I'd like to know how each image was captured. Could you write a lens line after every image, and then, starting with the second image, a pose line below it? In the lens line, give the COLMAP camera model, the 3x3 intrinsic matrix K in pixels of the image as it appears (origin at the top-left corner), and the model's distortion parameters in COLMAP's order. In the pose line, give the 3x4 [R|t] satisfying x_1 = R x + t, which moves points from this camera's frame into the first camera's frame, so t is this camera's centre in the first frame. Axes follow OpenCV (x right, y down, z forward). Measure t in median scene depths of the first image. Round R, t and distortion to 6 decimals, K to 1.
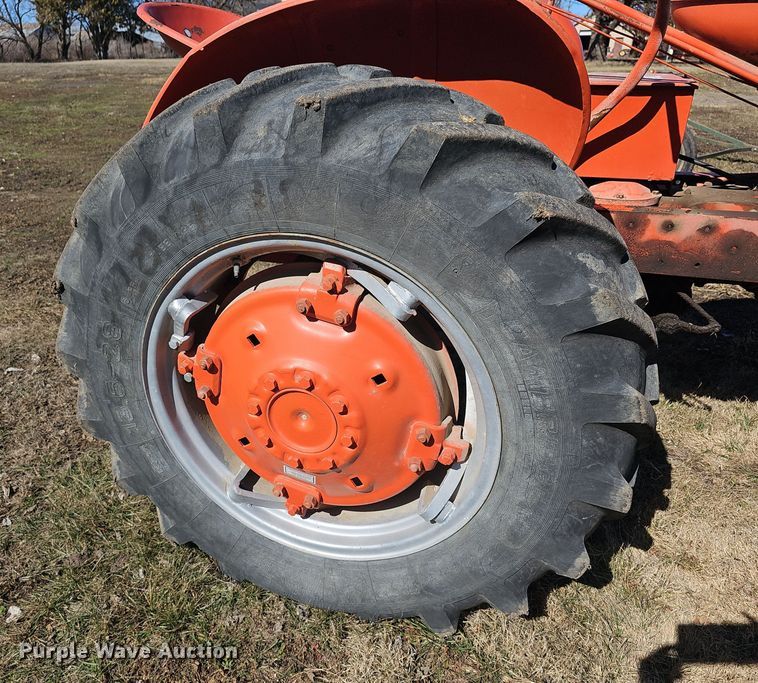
lens RADIAL K [[589.1, 0, 330.0], [0, 589.1, 342.4], [0, 0, 1]] dist [0.041849, -0.008930]
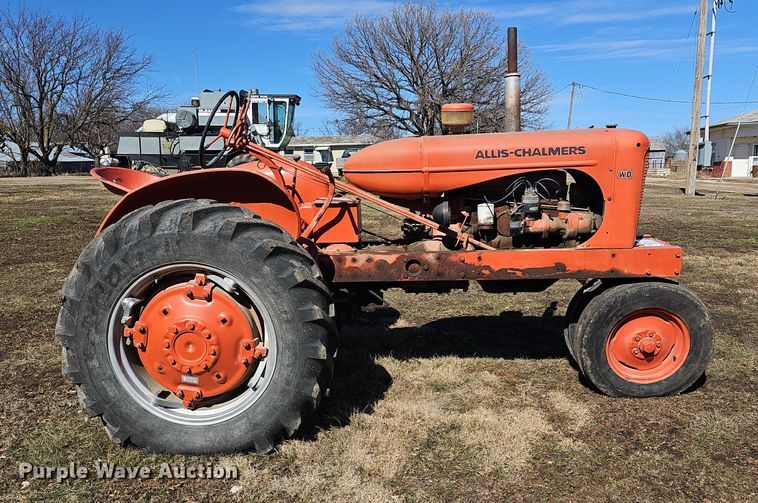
lens RADIAL K [[606.4, 0, 382.2], [0, 606.4, 281.7], [0, 0, 1]] dist [0.036274, -0.008167]
pose [[0.955649, -0.061738, 0.287964, -0.001030], [0.136094, 0.959695, -0.245895, 0.552085], [-0.261177, 0.274179, 0.925534, -1.349905]]
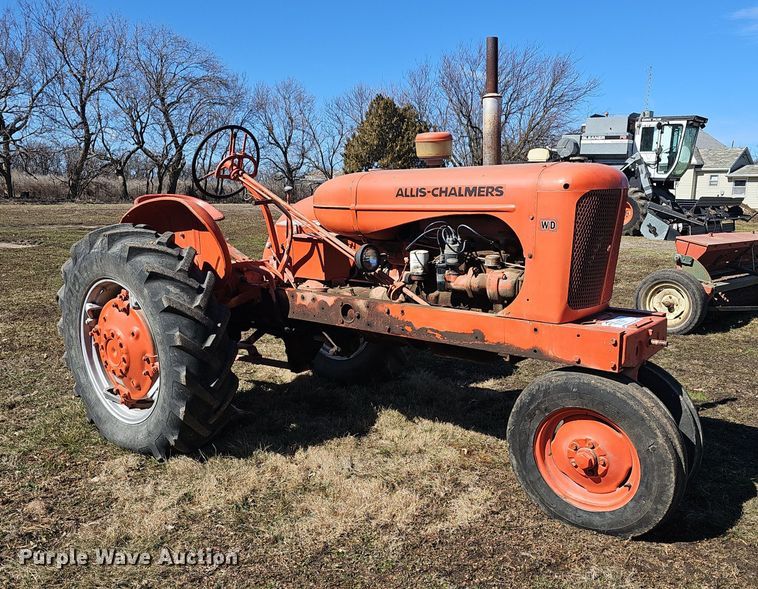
lens RADIAL K [[655.5, 0, 428.7], [0, 655.5, 336.8], [0, 0, 1]] dist [0.070466, -0.098732]
pose [[0.955015, 0.087124, -0.283472, 2.026714], [-0.153436, 0.963151, -0.220902, 0.486168], [0.253780, 0.254460, 0.933191, -1.318023]]
